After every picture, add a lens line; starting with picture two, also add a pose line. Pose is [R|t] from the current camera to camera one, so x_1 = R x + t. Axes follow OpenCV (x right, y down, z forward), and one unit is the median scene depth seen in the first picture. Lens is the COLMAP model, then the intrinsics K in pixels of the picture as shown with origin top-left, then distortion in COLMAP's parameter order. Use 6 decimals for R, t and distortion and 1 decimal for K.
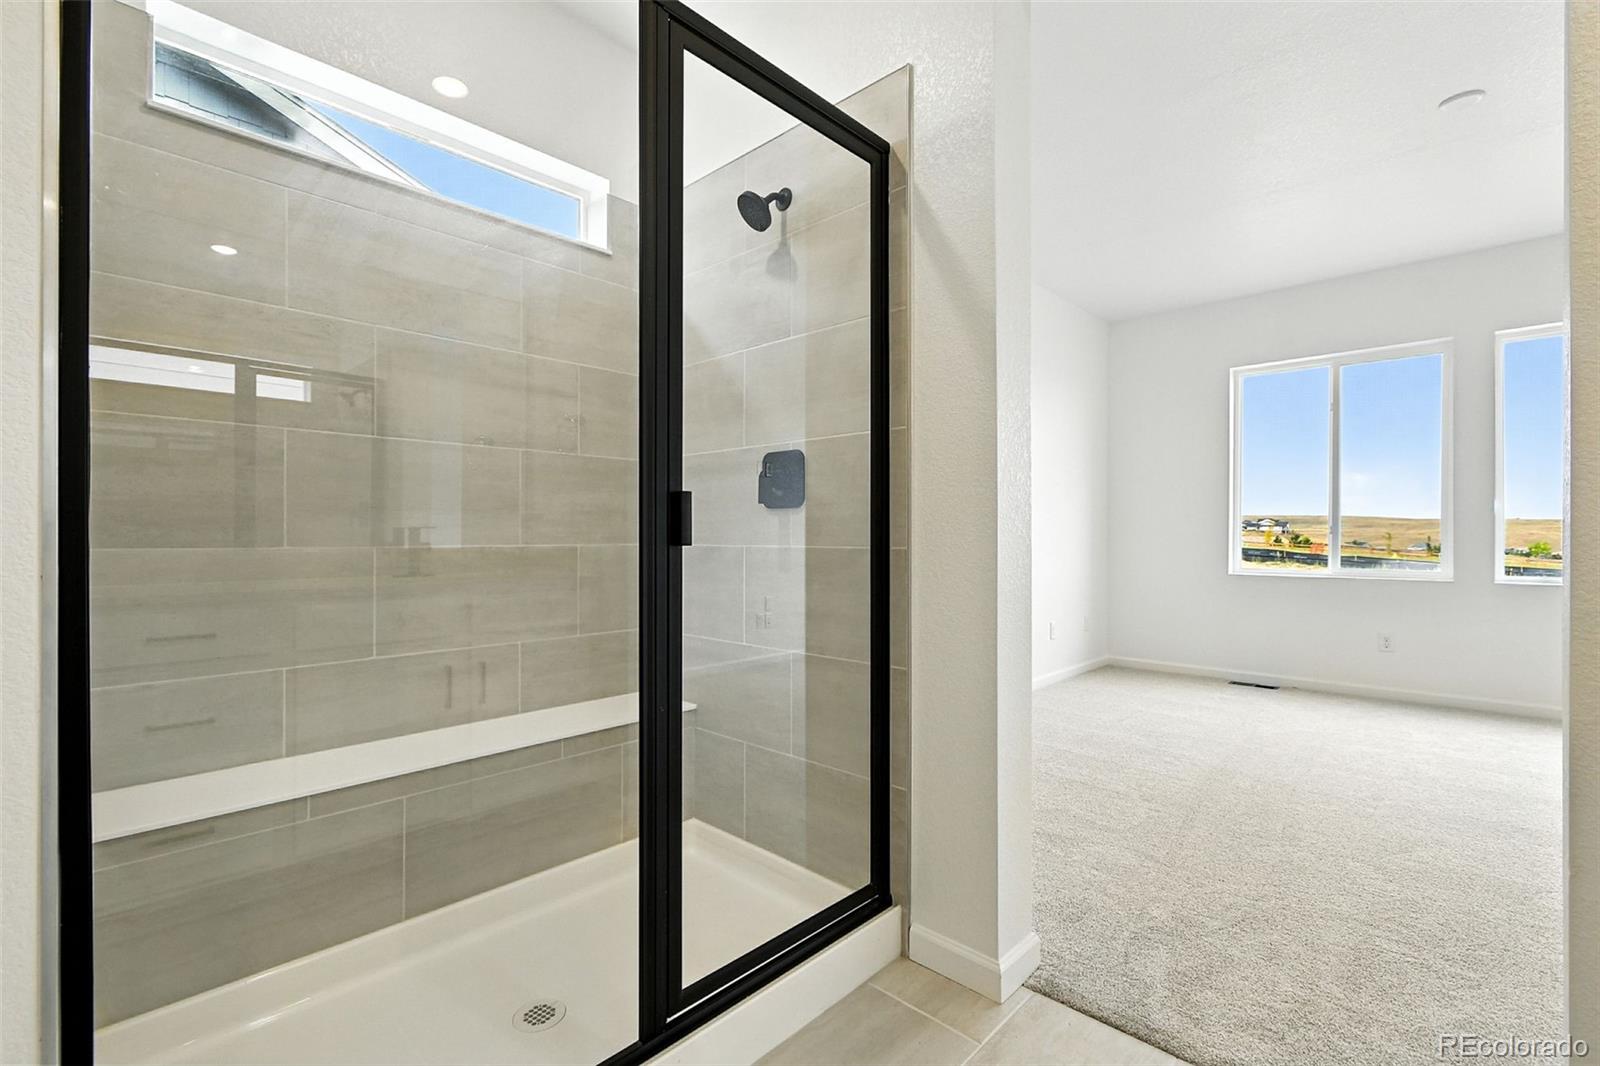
lens RADIAL K [[714.9, 0, 800.0], [0, 714.9, 533.0], [0, 0, 1]] dist [0.000080, -0.000384]
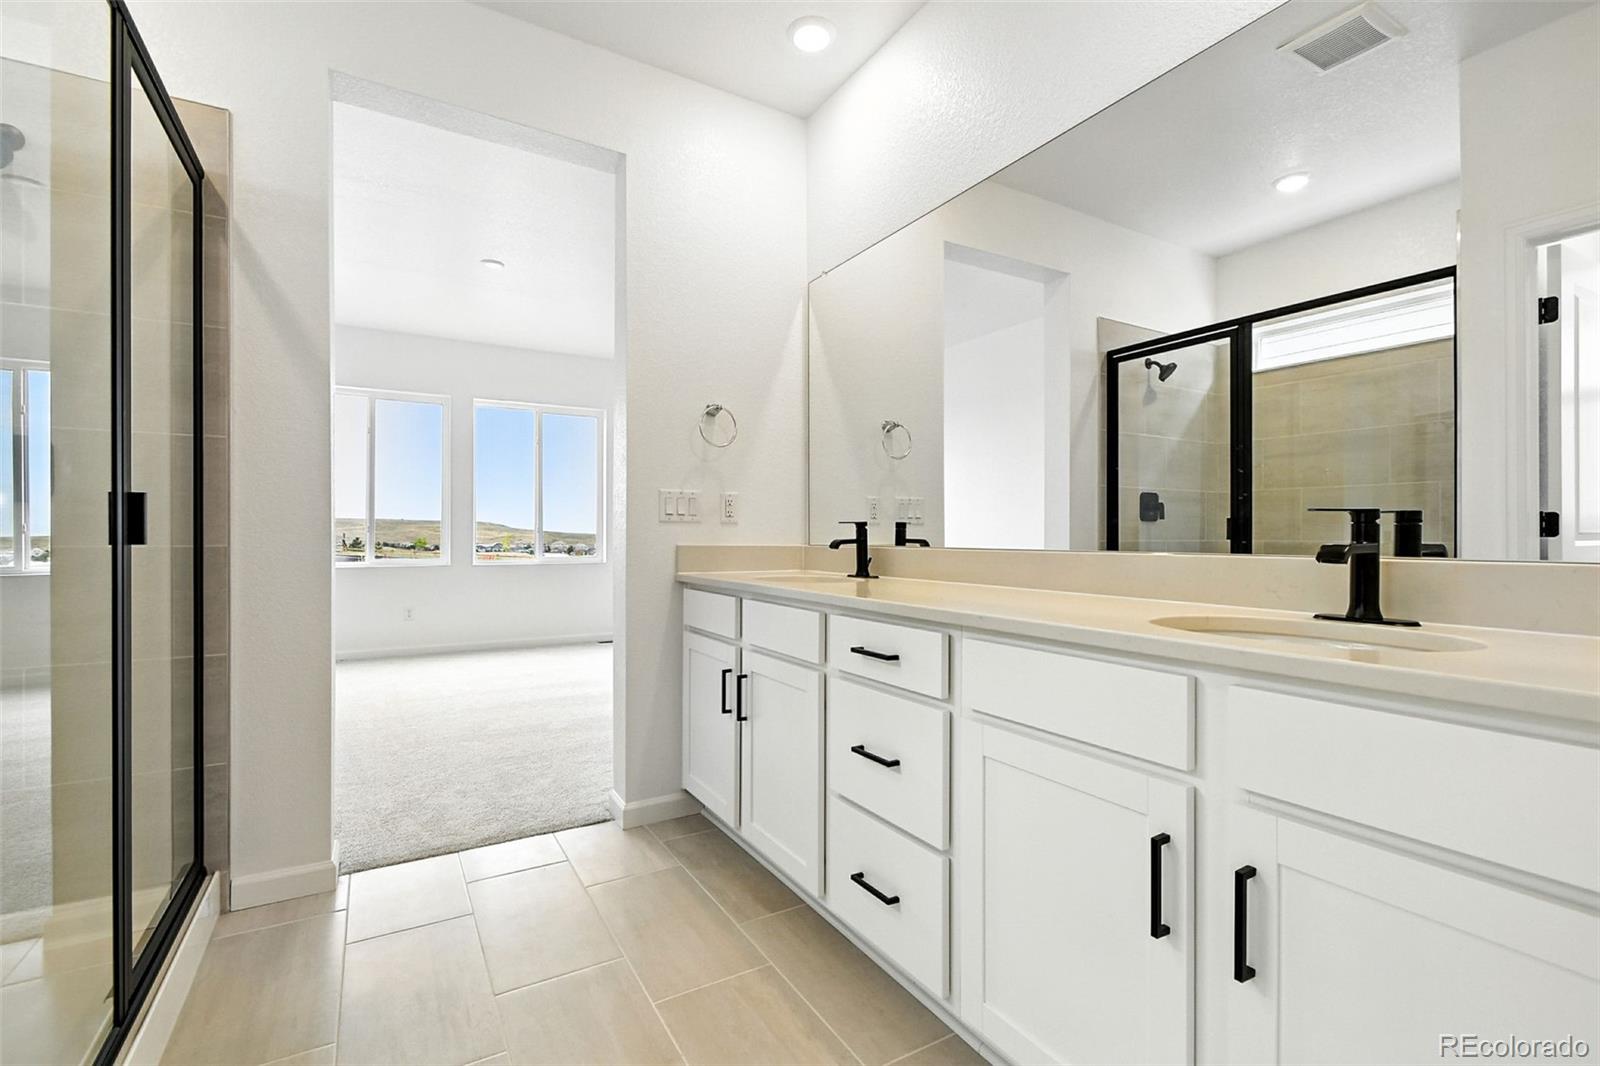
lens RADIAL K [[714.9, 0, 800.0], [0, 714.9, 533.0], [0, 0, 1]] dist [0.000080, -0.000384]
pose [[0.264129, 0.004063, 0.964479, -0.687184], [-0.008802, 0.999960, -0.001802, -0.005022], [-0.964447, -0.008014, 0.264154, -0.152537]]
